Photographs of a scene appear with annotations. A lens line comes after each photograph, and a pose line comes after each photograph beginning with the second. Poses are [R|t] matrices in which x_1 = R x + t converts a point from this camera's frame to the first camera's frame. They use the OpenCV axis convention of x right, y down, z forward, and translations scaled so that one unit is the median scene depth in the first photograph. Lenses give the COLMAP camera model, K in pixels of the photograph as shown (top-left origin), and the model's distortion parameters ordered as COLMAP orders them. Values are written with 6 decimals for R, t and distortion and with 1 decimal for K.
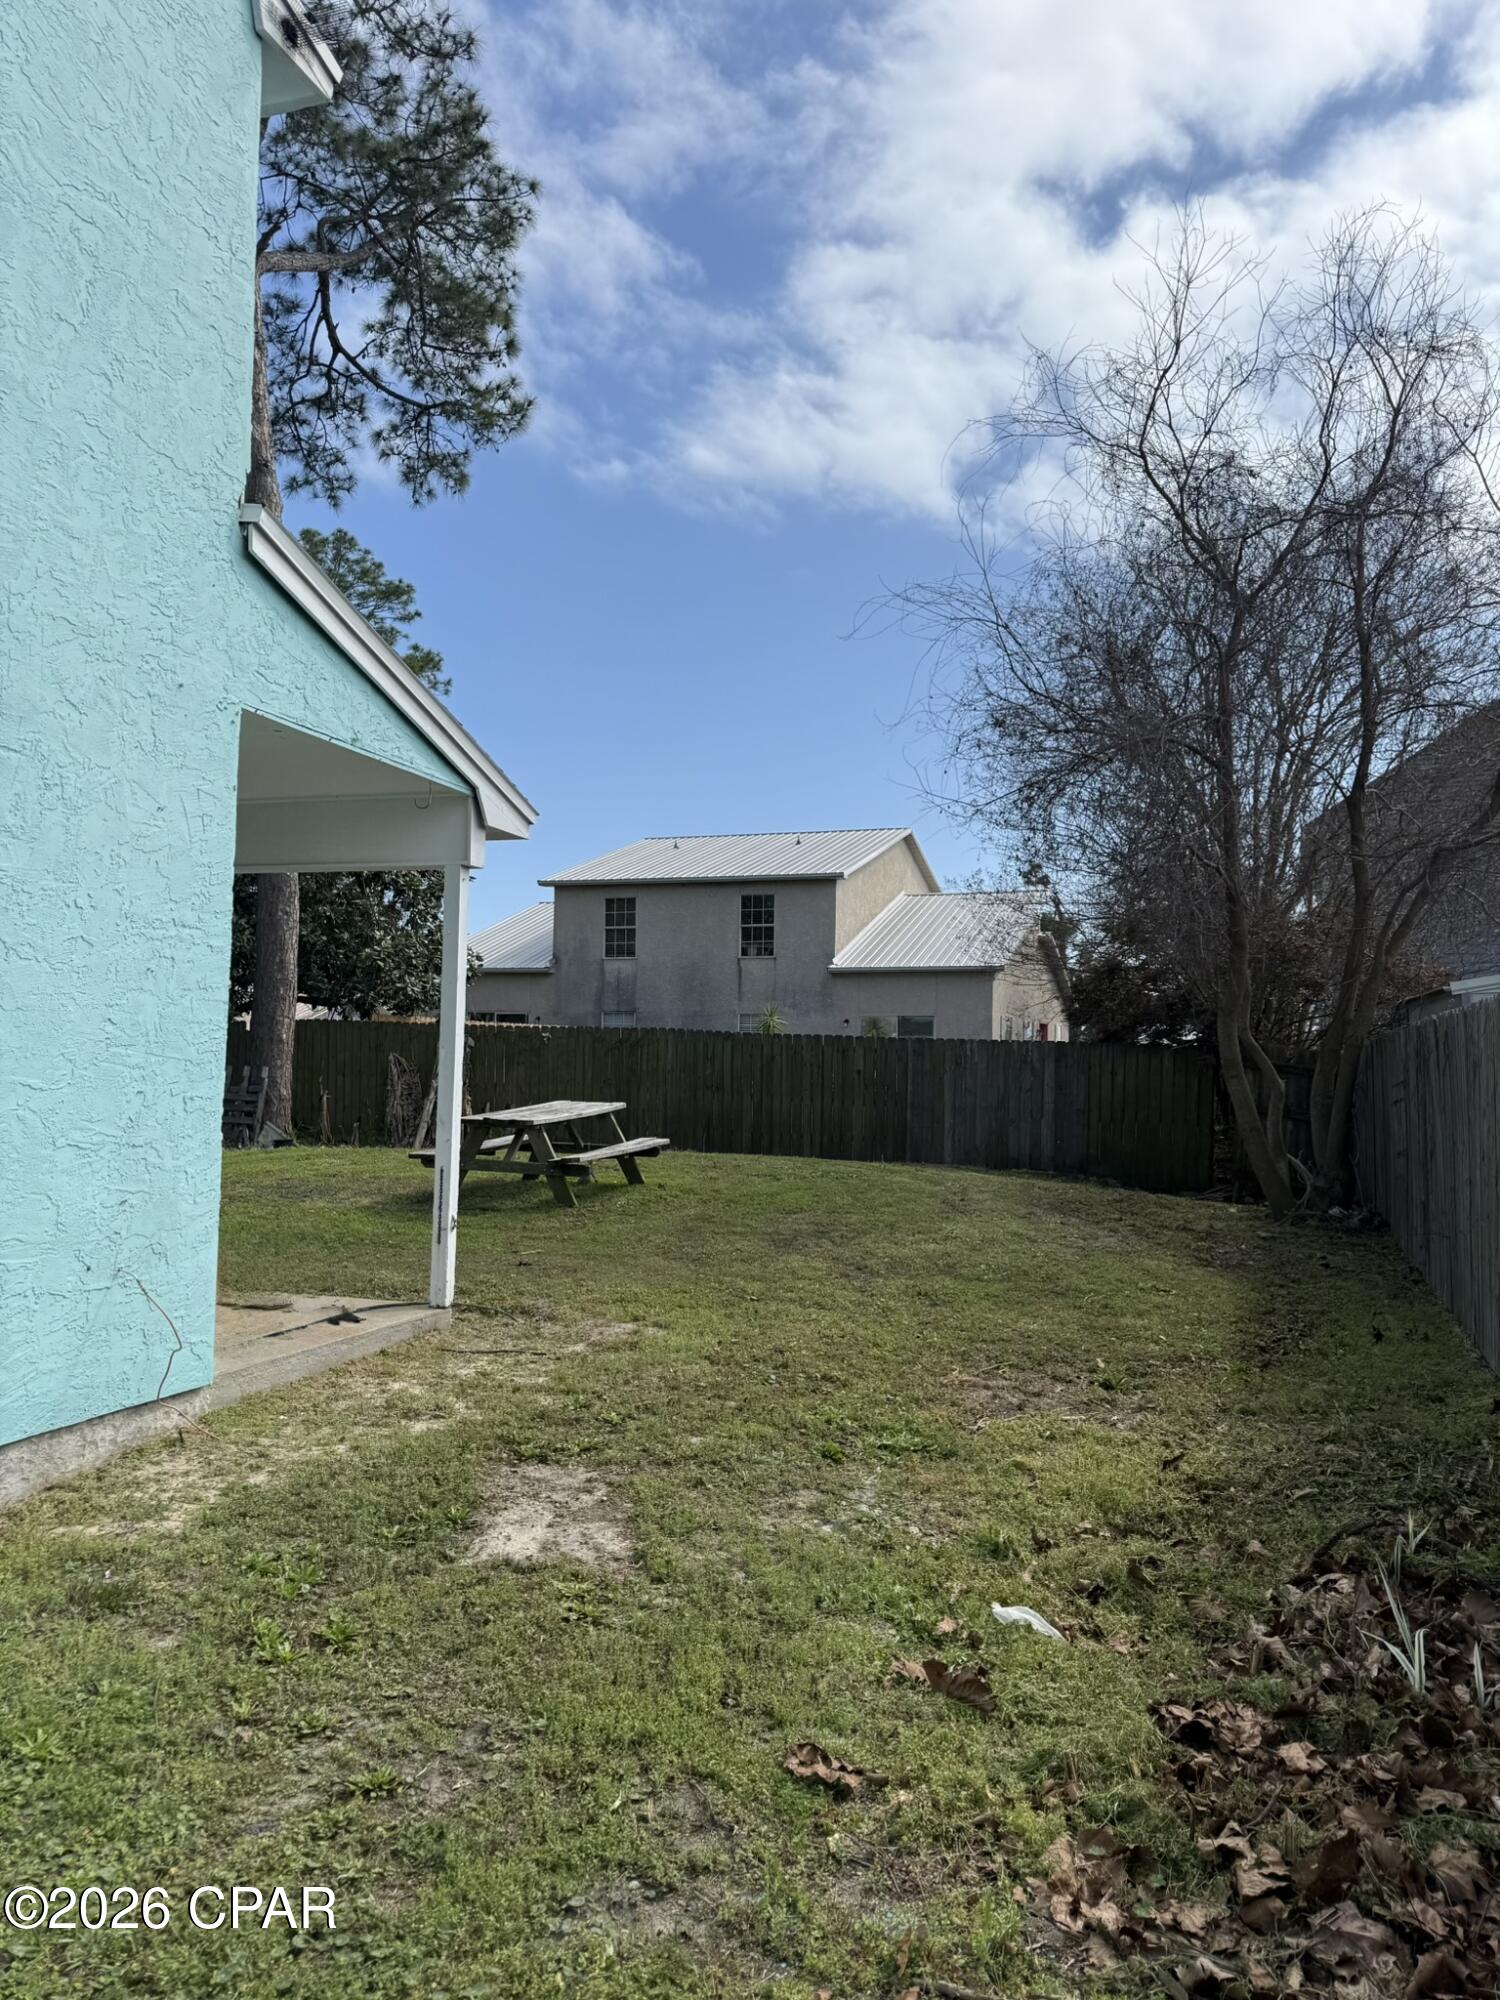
lens RADIAL K [[1325.8, 0, 750.0], [0, 1325.8, 1000.0], [0, 0, 1]] dist [-0.004836, -0.059307]
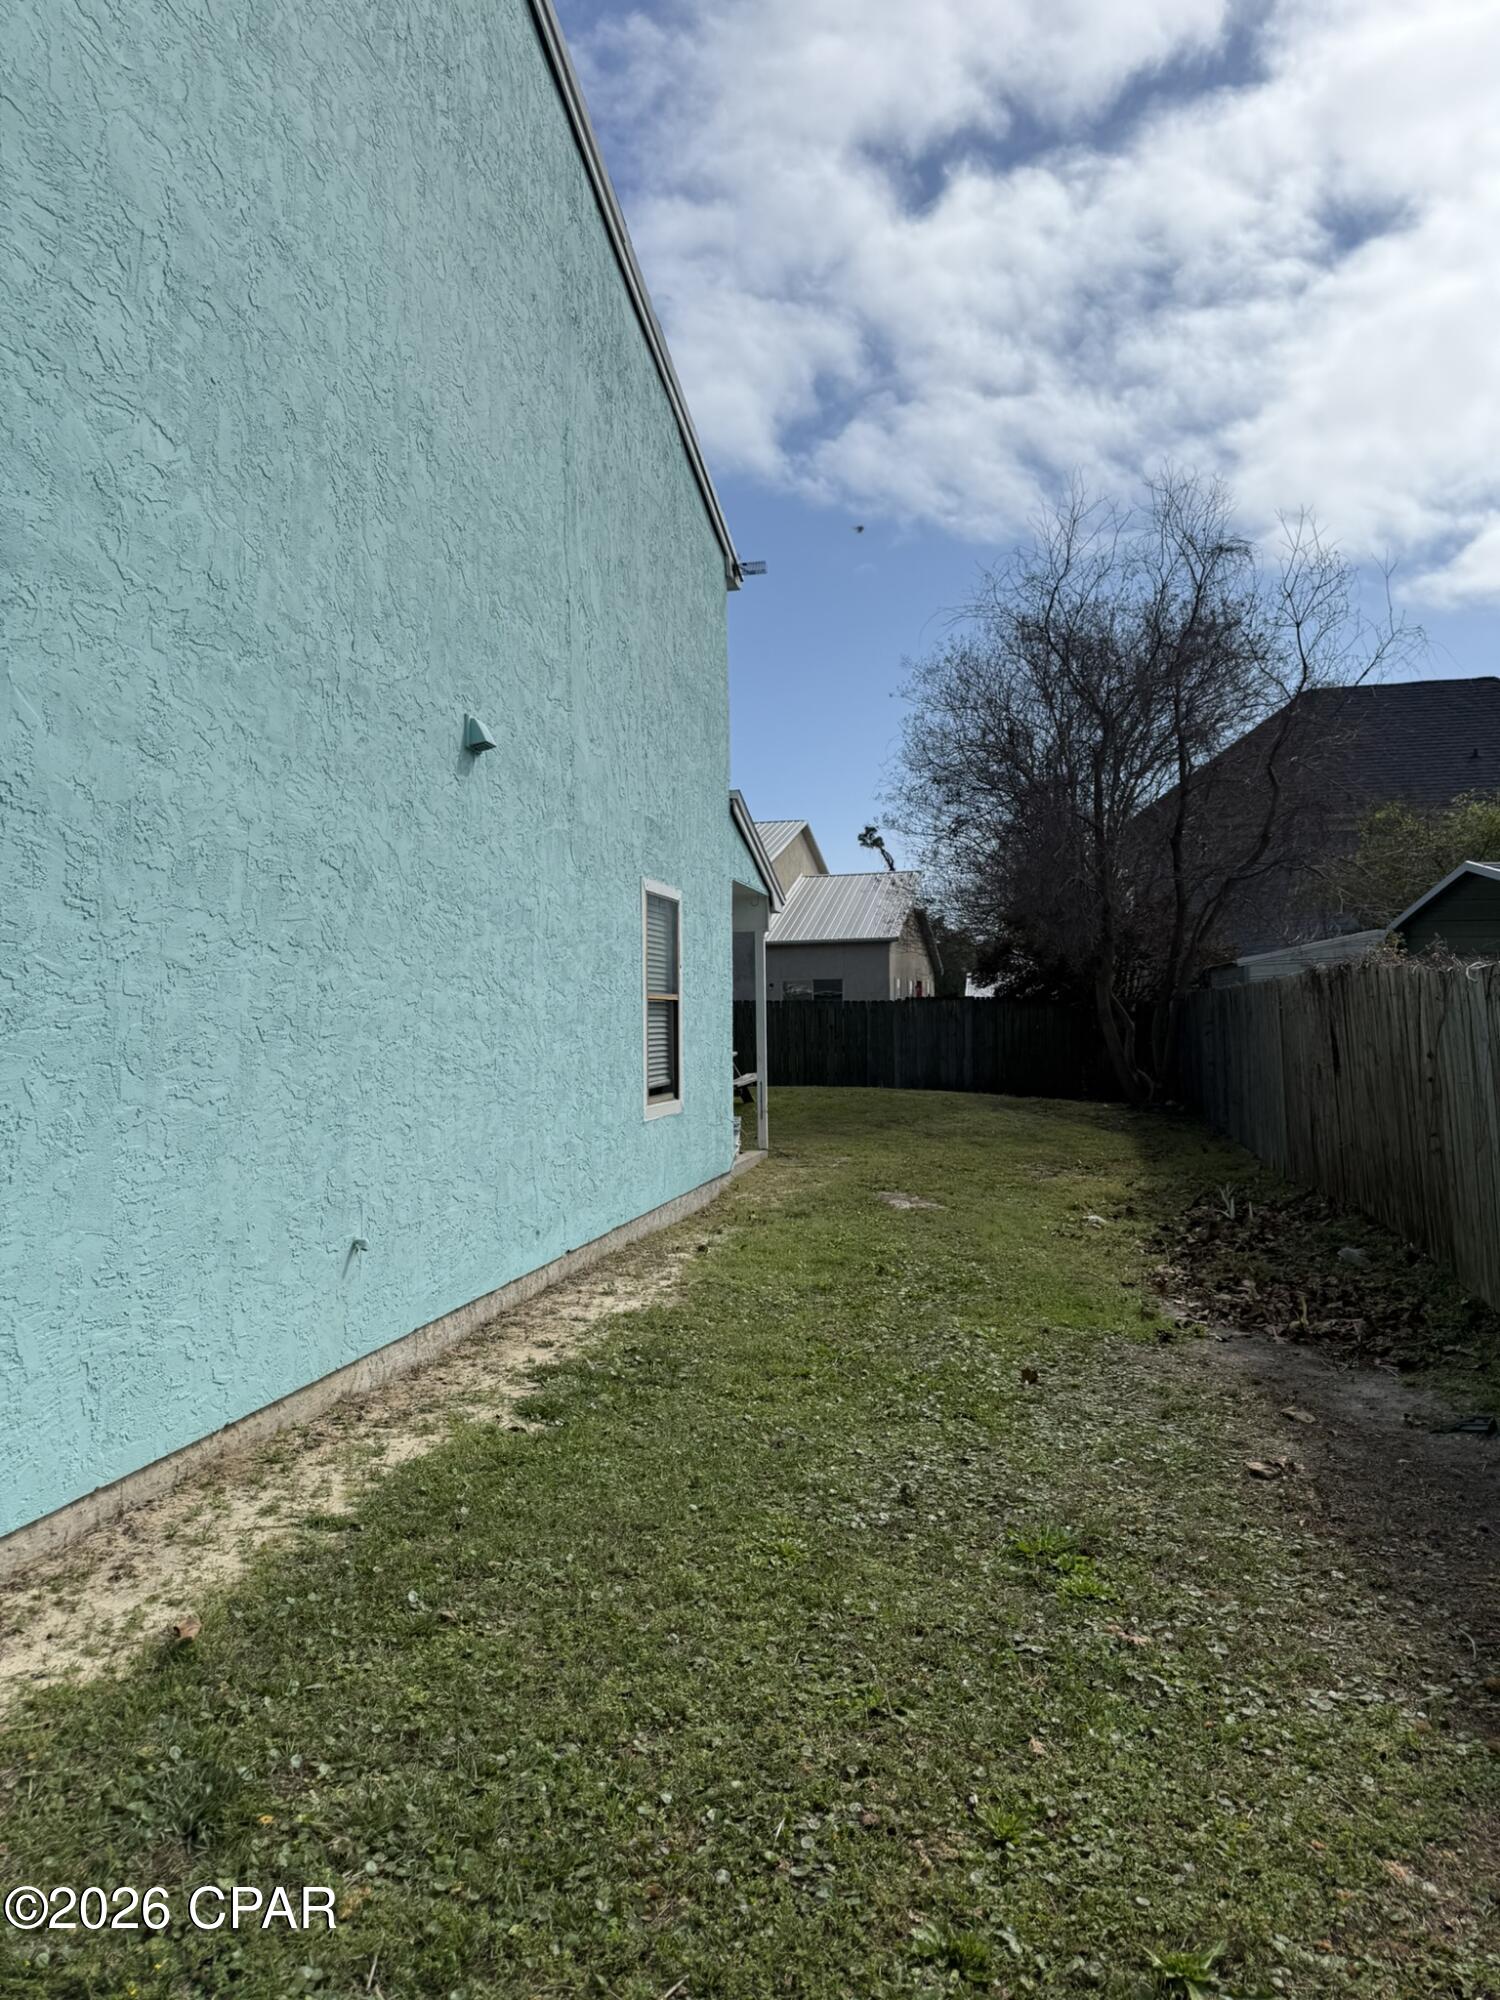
lens RADIAL K [[1374.4, 0, 750.0], [0, 1374.4, 1000.0], [0, 0, 1]] dist [0.218105, -0.371209]
pose [[0.988765, -0.029935, 0.146449, -0.048340], [0.024707, 0.998995, 0.037388, -0.006704], [-0.147421, -0.033350, 0.988511, -0.095094]]
